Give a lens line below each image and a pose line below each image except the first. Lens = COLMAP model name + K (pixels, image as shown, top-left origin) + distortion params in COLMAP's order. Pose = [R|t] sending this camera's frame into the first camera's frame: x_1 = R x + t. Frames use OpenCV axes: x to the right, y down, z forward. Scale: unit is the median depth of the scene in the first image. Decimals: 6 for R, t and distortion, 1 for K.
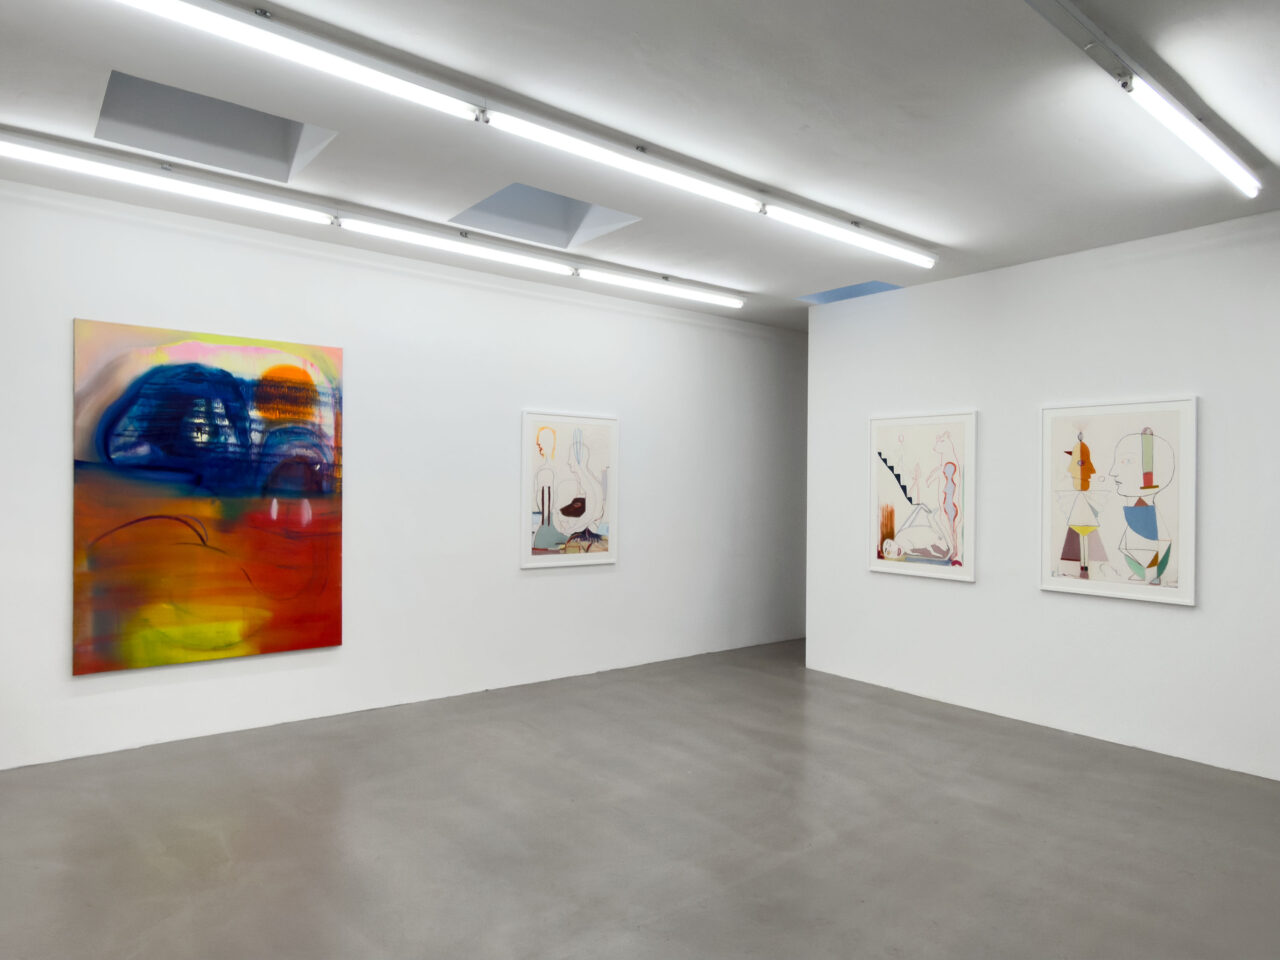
lens RADIAL K [[795.1, 0, 640.0], [0, 795.1, 480.0], [0, 0, 1]] dist [0.017418, -0.001178]
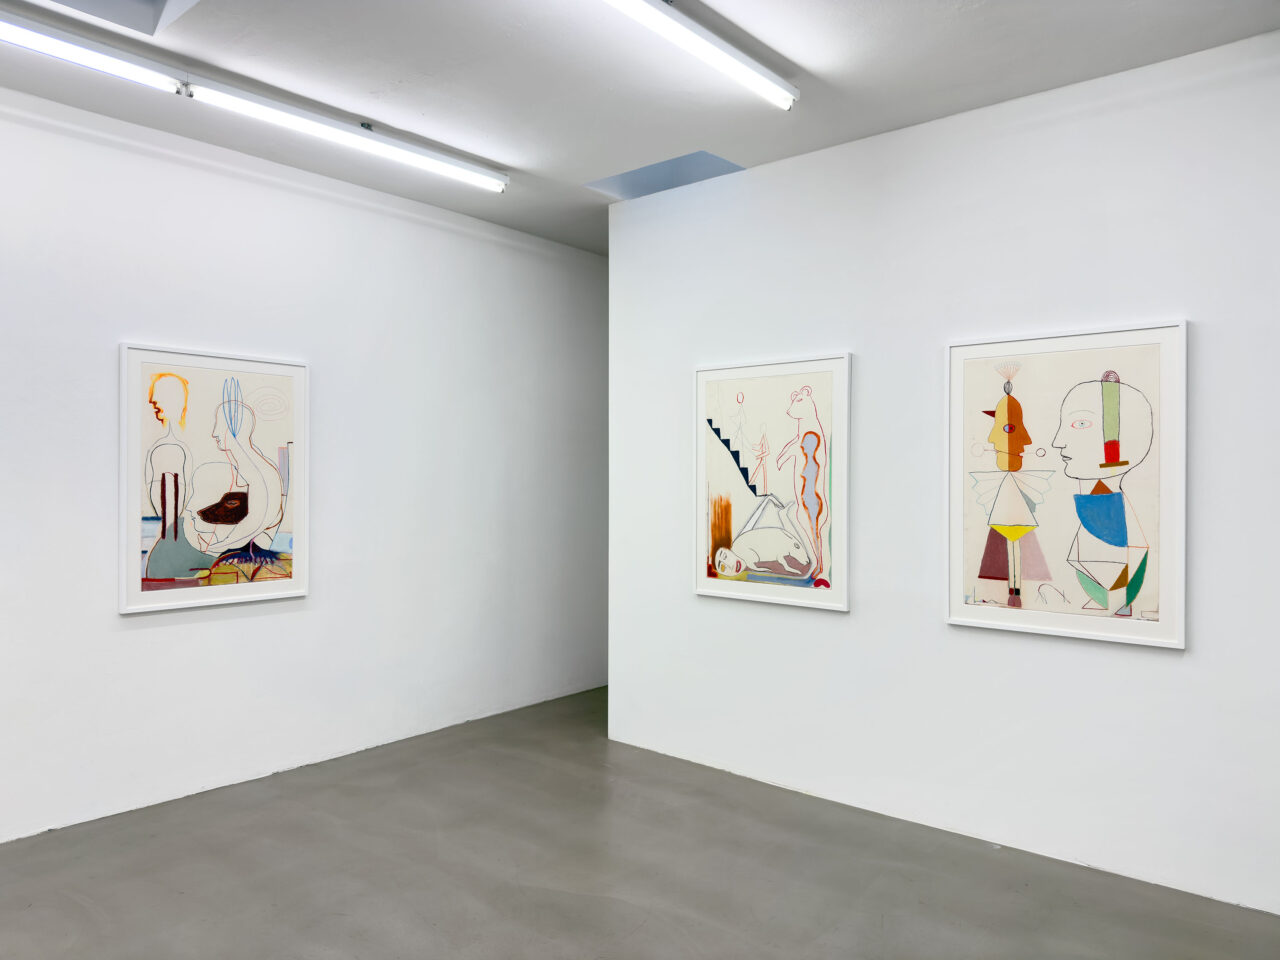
lens RADIAL K [[915.9, 0, 608.6], [0, 915.9, 475.8], [0, 0, 1]] dist [0.038325, -0.003803]
pose [[0.983849, -0.009284, 0.178761, 0.083896], [0.008224, 0.999944, 0.006667, 0.007864], [-0.178812, -0.005089, 0.983870, 0.271742]]
